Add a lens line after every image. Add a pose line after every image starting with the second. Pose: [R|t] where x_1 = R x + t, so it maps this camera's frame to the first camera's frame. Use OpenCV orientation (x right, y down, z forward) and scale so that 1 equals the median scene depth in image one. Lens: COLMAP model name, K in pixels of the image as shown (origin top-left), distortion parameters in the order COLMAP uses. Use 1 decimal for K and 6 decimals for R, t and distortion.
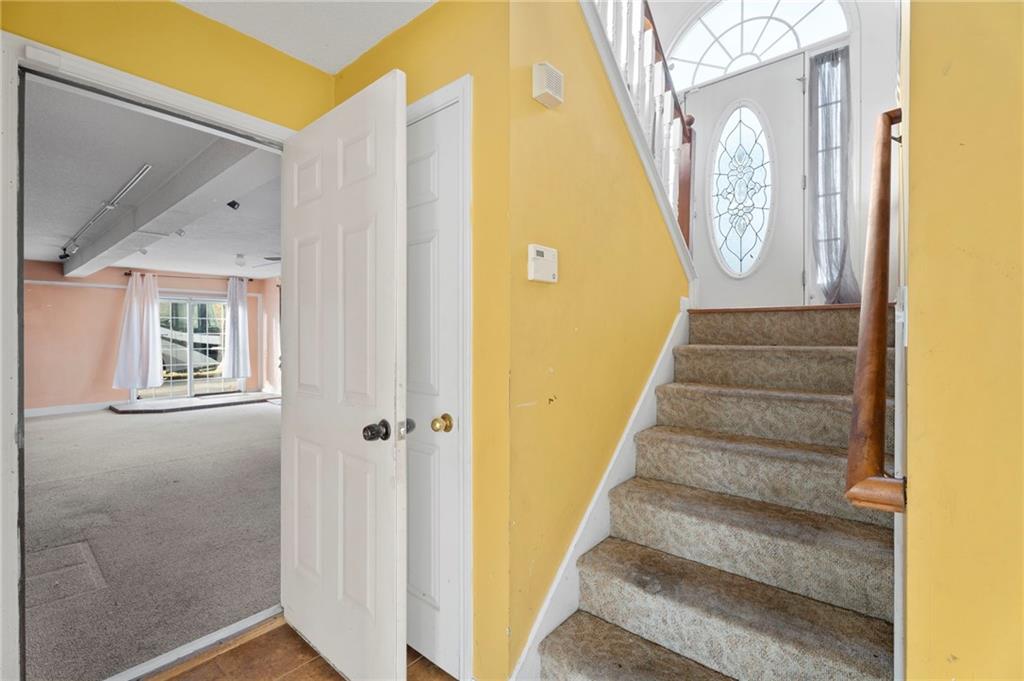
lens RADIAL K [[453.0, 0, 512.0], [0, 453.0, 340.5], [0, 0, 1]] dist [-0.001555, 0.000184]
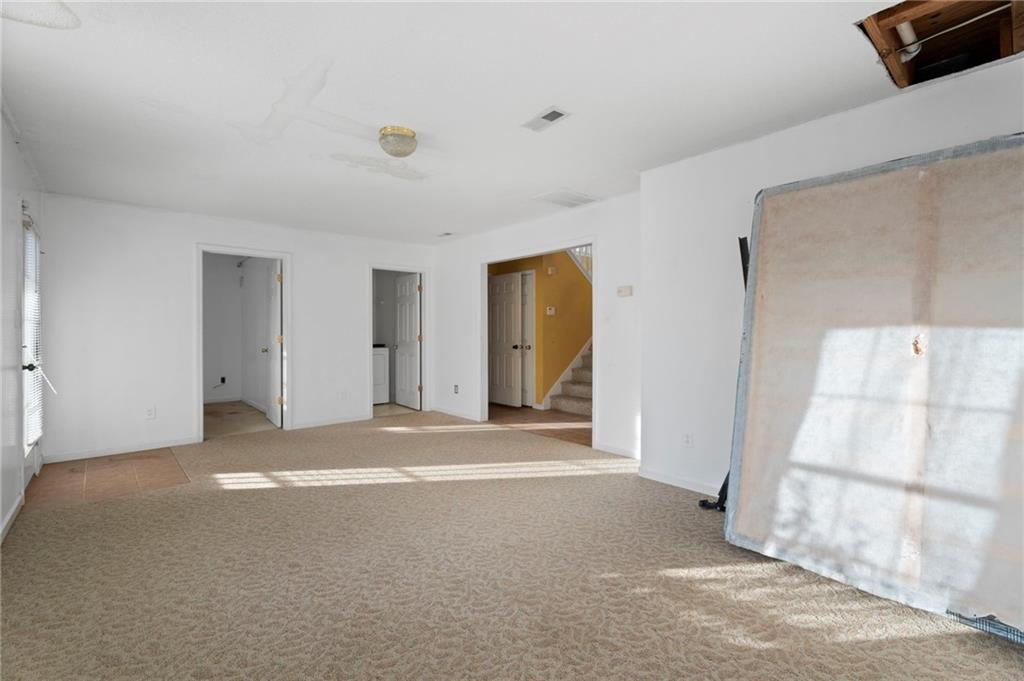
lens RADIAL K [[453.0, 0, 512.0], [0, 453.0, 340.5], [0, 0, 1]] dist [-0.001555, 0.000184]
pose [[0.985044, 0.002833, -0.172281, 0.453823], [-0.002233, 0.999991, 0.003676, 0.101597], [0.172290, -0.003236, 0.985041, -3.429129]]
